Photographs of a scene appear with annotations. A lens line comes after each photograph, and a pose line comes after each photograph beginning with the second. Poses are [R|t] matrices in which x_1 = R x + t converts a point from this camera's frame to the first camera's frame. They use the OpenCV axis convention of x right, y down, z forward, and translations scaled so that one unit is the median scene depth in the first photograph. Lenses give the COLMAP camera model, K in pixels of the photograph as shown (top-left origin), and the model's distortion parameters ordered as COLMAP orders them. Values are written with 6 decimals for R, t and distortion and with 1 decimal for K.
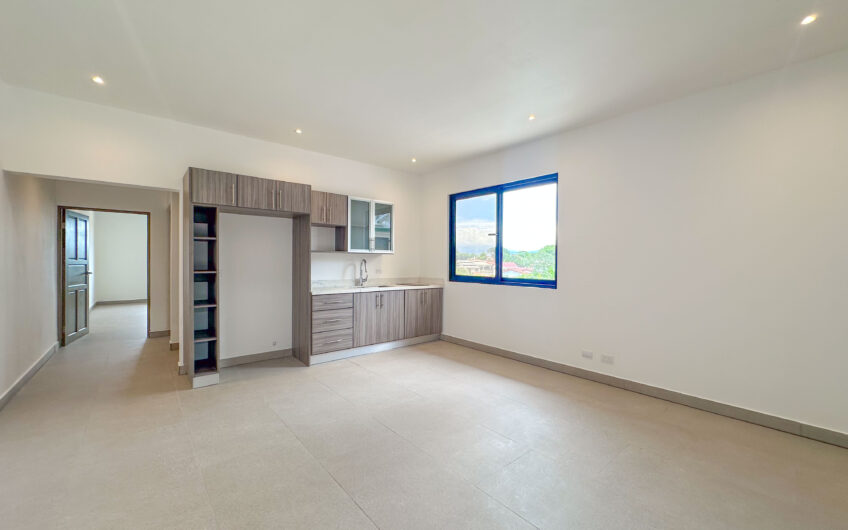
lens RADIAL K [[338.1, 0, 424.0], [0, 338.1, 265.0], [0, 0, 1]] dist [0.000833, 0.000182]
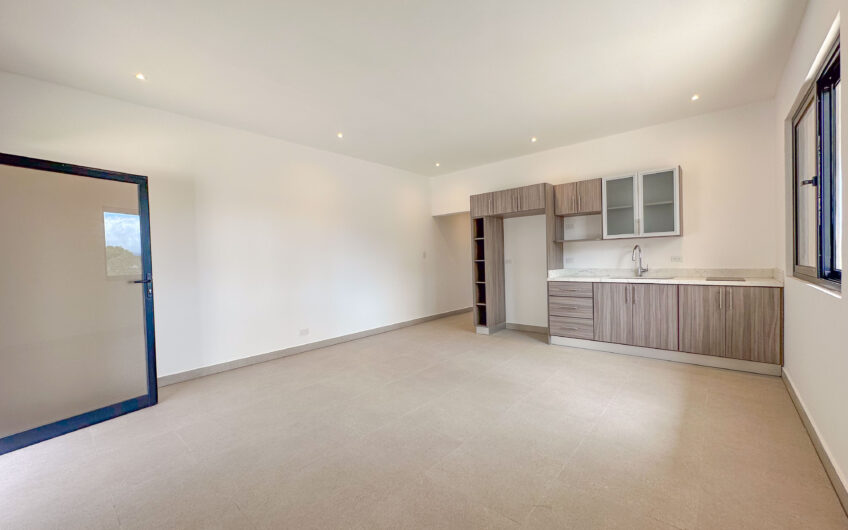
lens RADIAL K [[338.1, 0, 424.0], [0, 338.1, 265.0], [0, 0, 1]] dist [0.000833, 0.000182]
pose [[0.153462, 0.008879, -0.988115, 0.614882], [0.019329, 0.999741, 0.011985, 0.012828], [0.987966, -0.020938, 0.153251, 0.369710]]
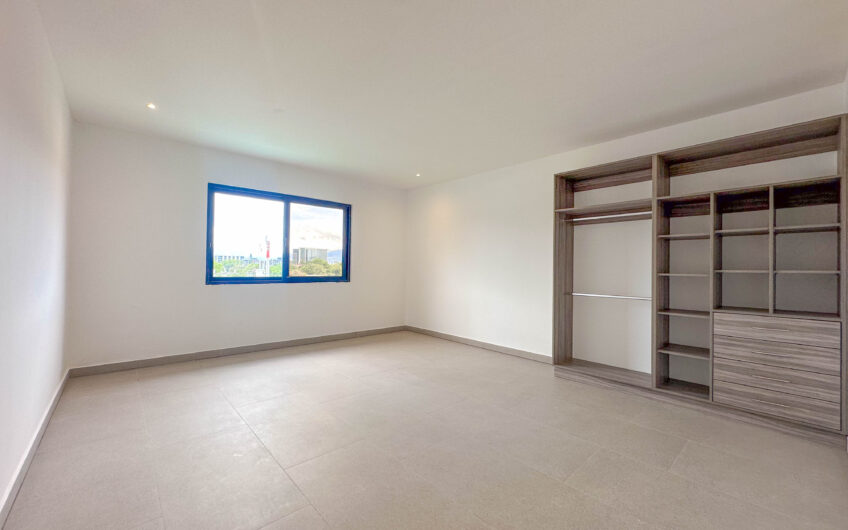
lens RADIAL K [[338.1, 0, 424.0], [0, 338.1, 265.0], [0, 0, 1]] dist [0.000833, 0.000182]
pose [[-0.011121, -0.002698, 0.999935, -0.888215], [0.003103, 0.999991, 0.002732, -0.002985], [-0.999933, 0.003133, -0.011112, 0.540921]]
